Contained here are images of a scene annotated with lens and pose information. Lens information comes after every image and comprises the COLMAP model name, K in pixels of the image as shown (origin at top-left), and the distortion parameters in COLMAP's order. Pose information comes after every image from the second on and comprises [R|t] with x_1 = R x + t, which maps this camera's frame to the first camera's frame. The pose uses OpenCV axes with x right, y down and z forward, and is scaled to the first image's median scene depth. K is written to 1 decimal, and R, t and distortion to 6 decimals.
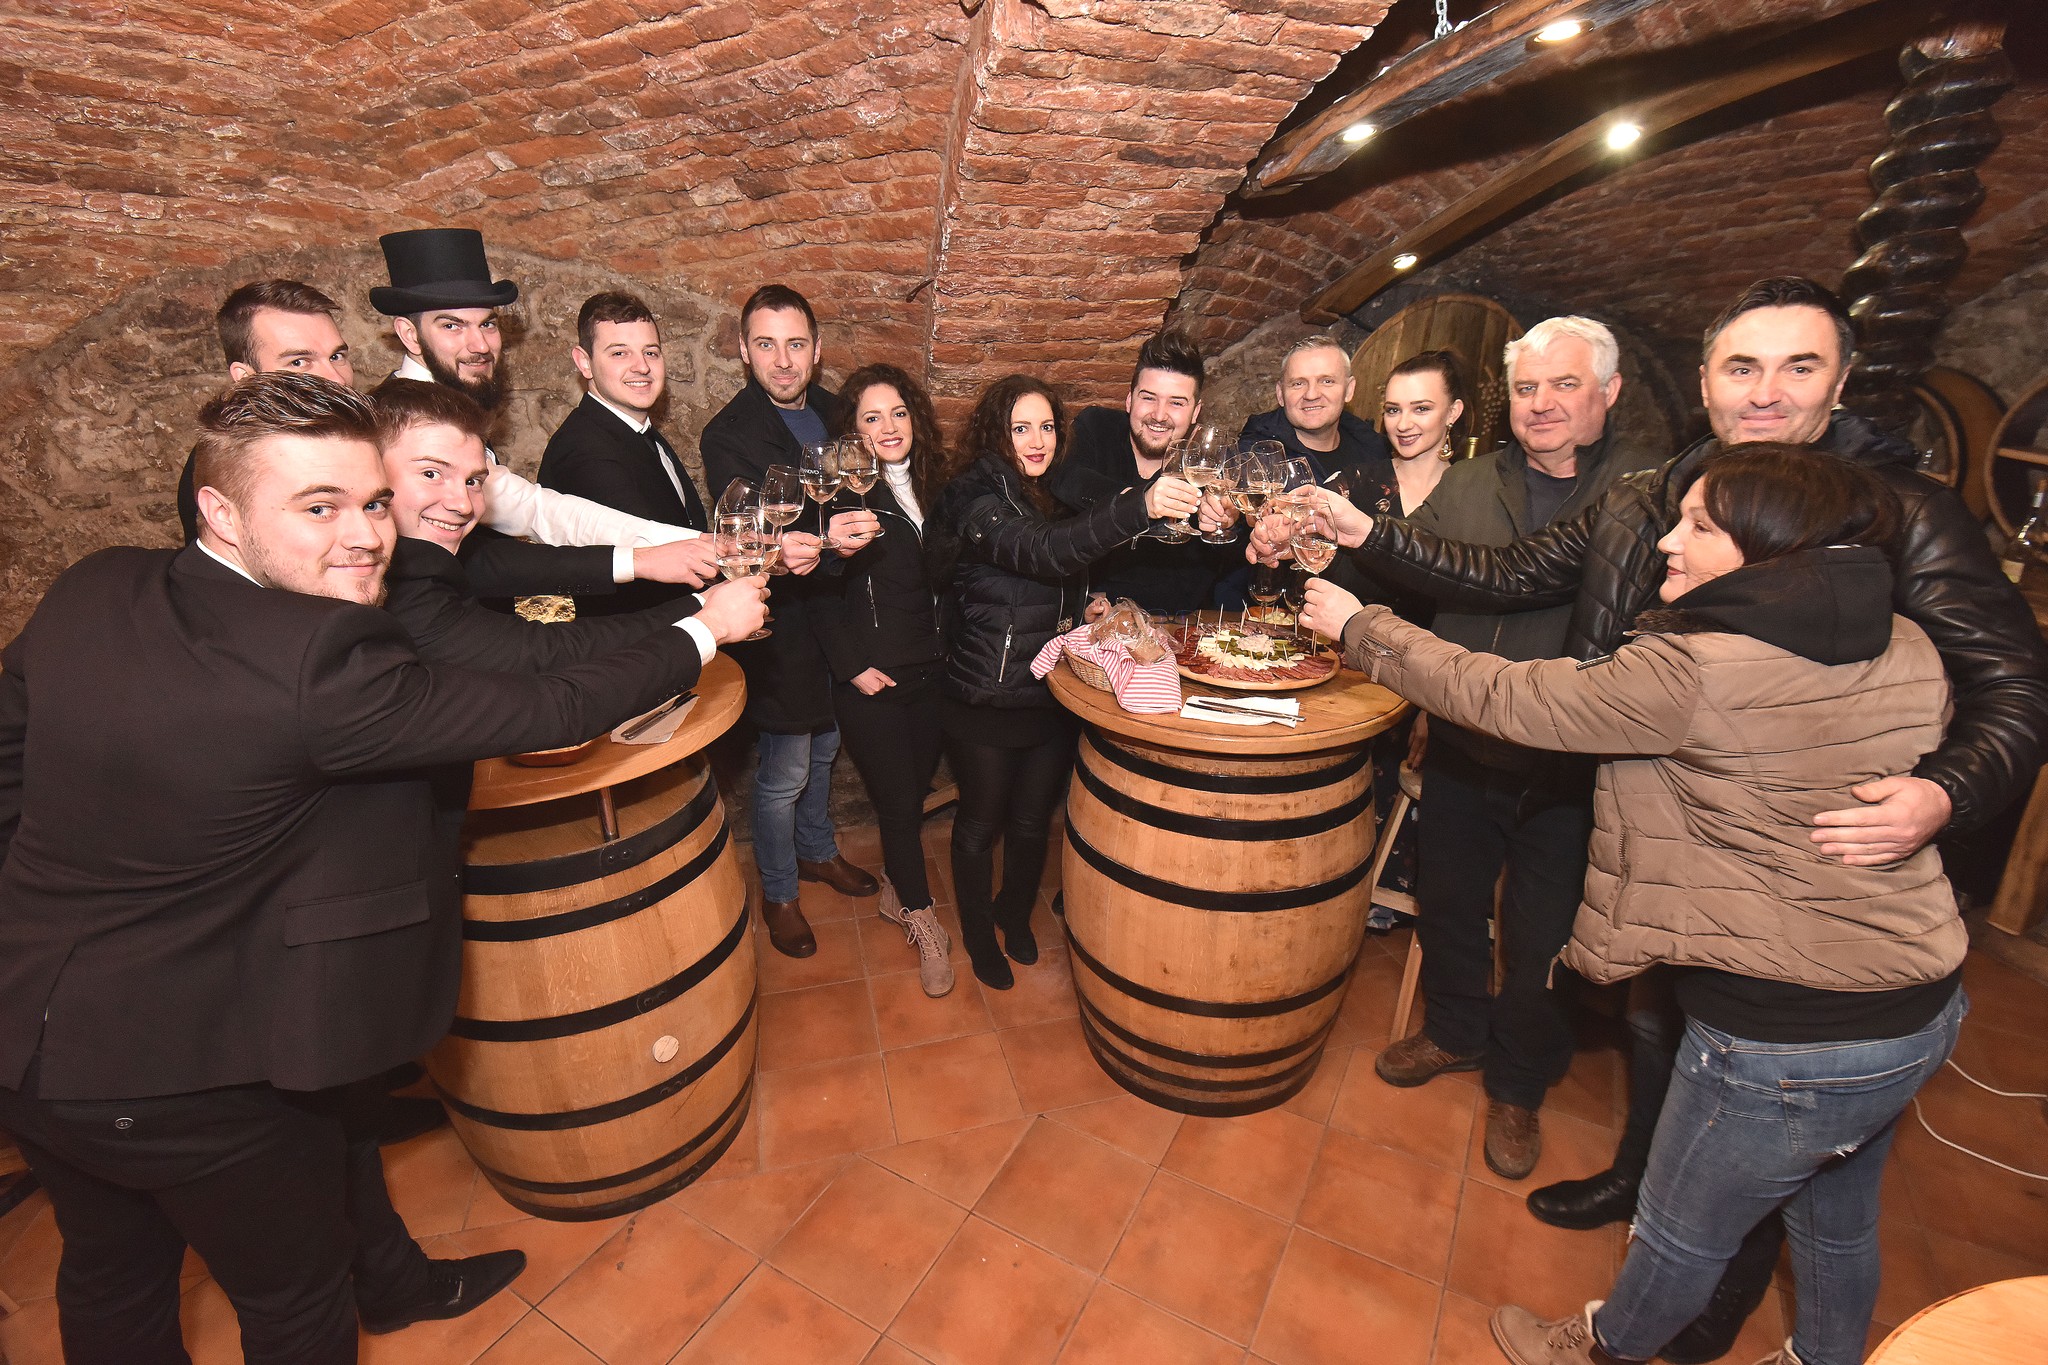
lens RADIAL K [[936.2, 0, 1021.5], [0, 936.2, 725.9], [0, 0, 1]] dist [-0.013703, -0.023402]
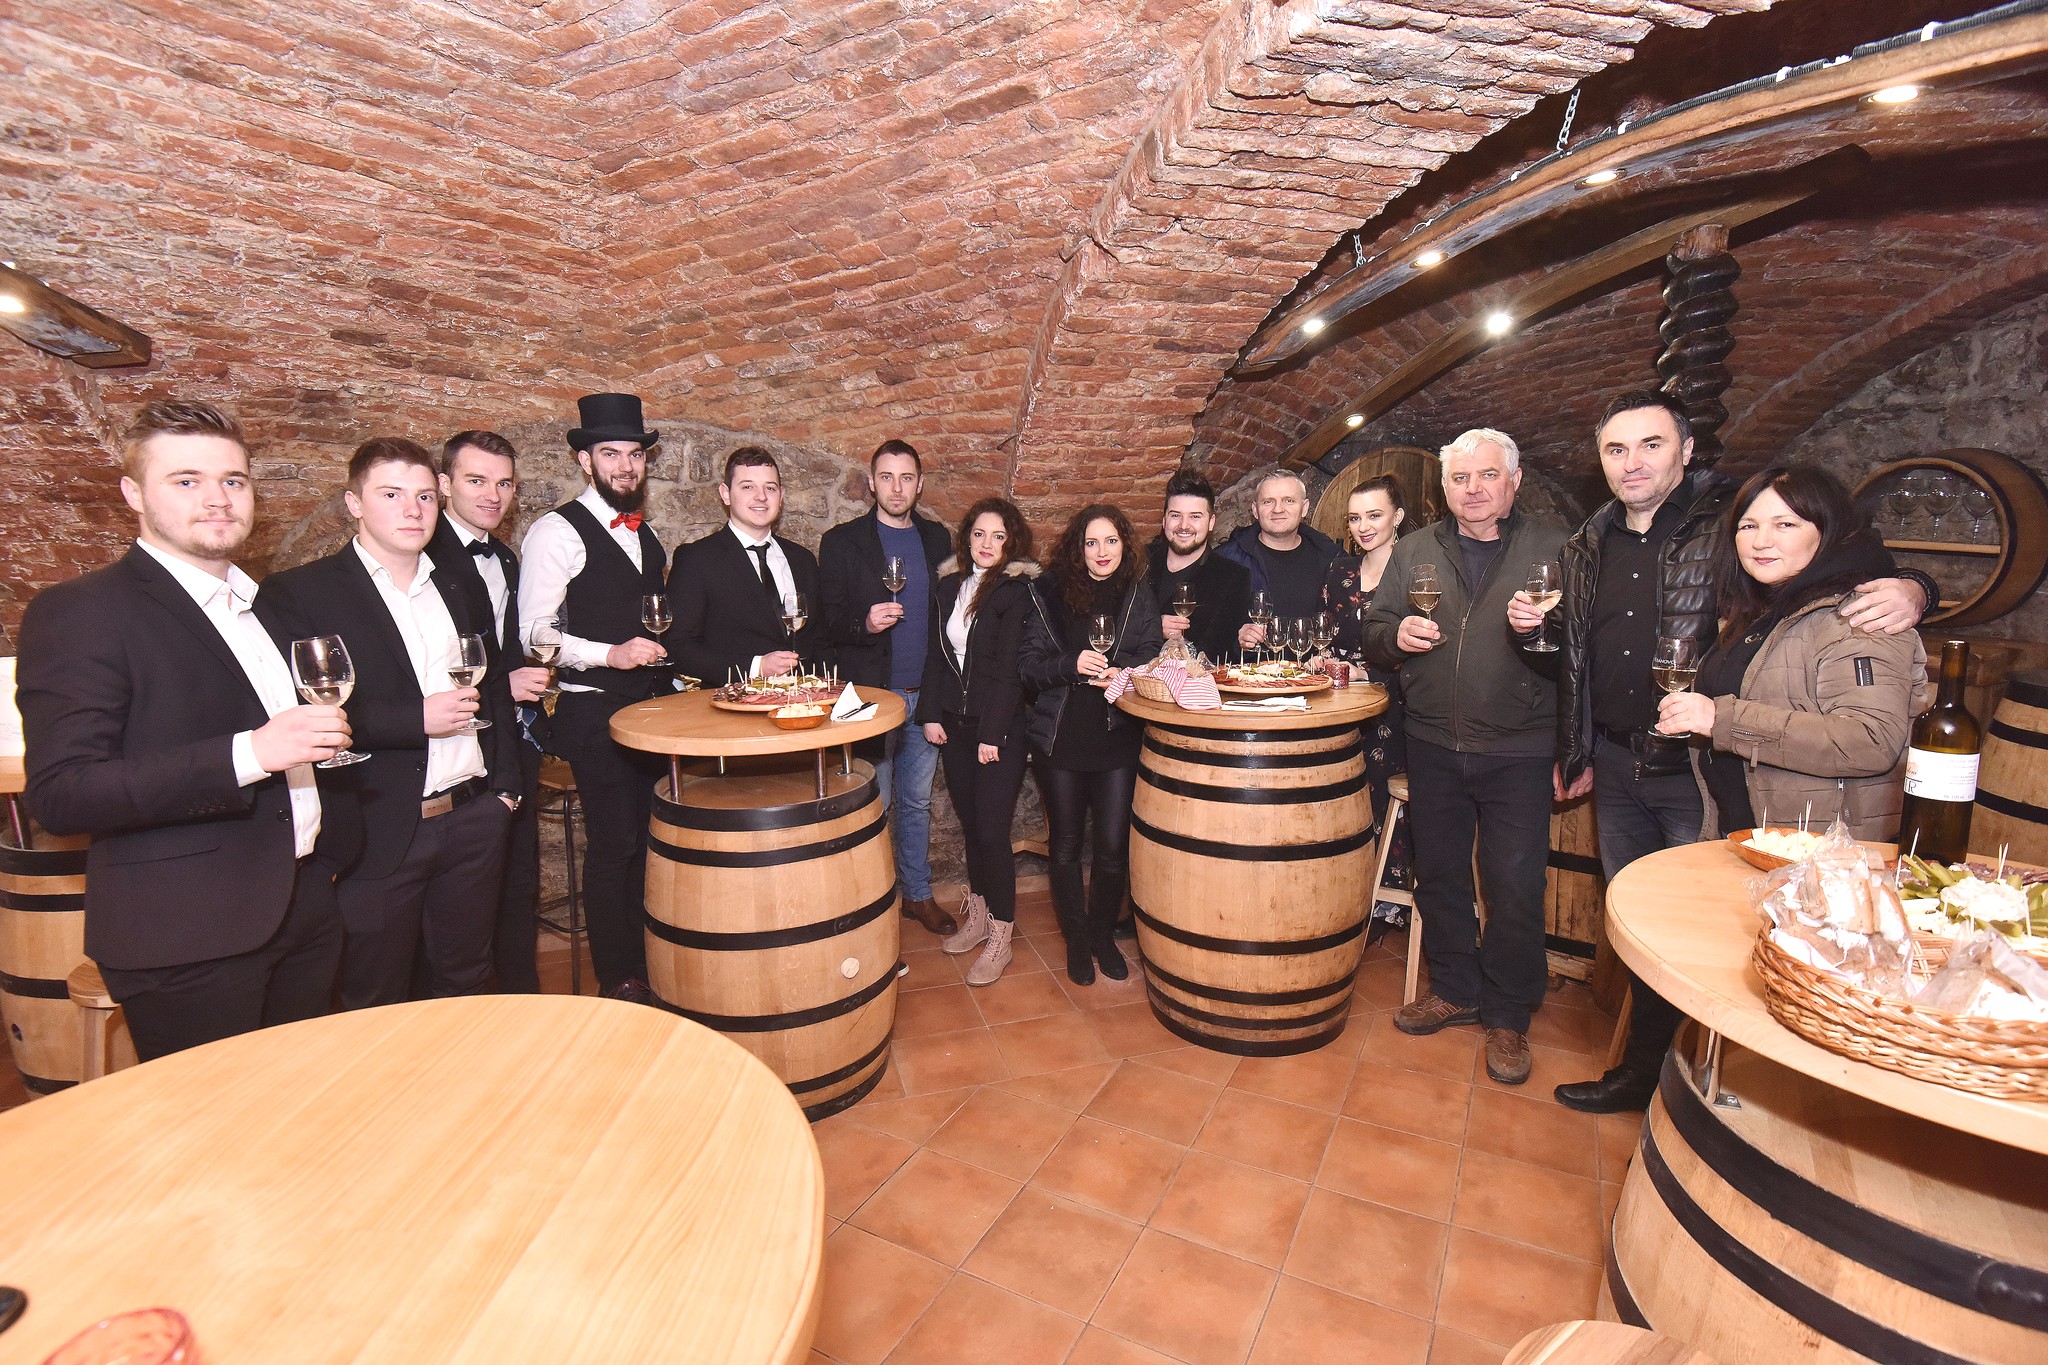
lens RADIAL K [[936.2, 0, 1021.5], [0, 936.2, 725.9], [0, 0, 1]] dist [-0.013703, -0.023402]
pose [[0.999531, -0.029685, 0.007551, -0.122831], [0.030585, 0.980655, -0.193339, 0.240393], [-0.001665, 0.193479, 0.981103, -0.317685]]
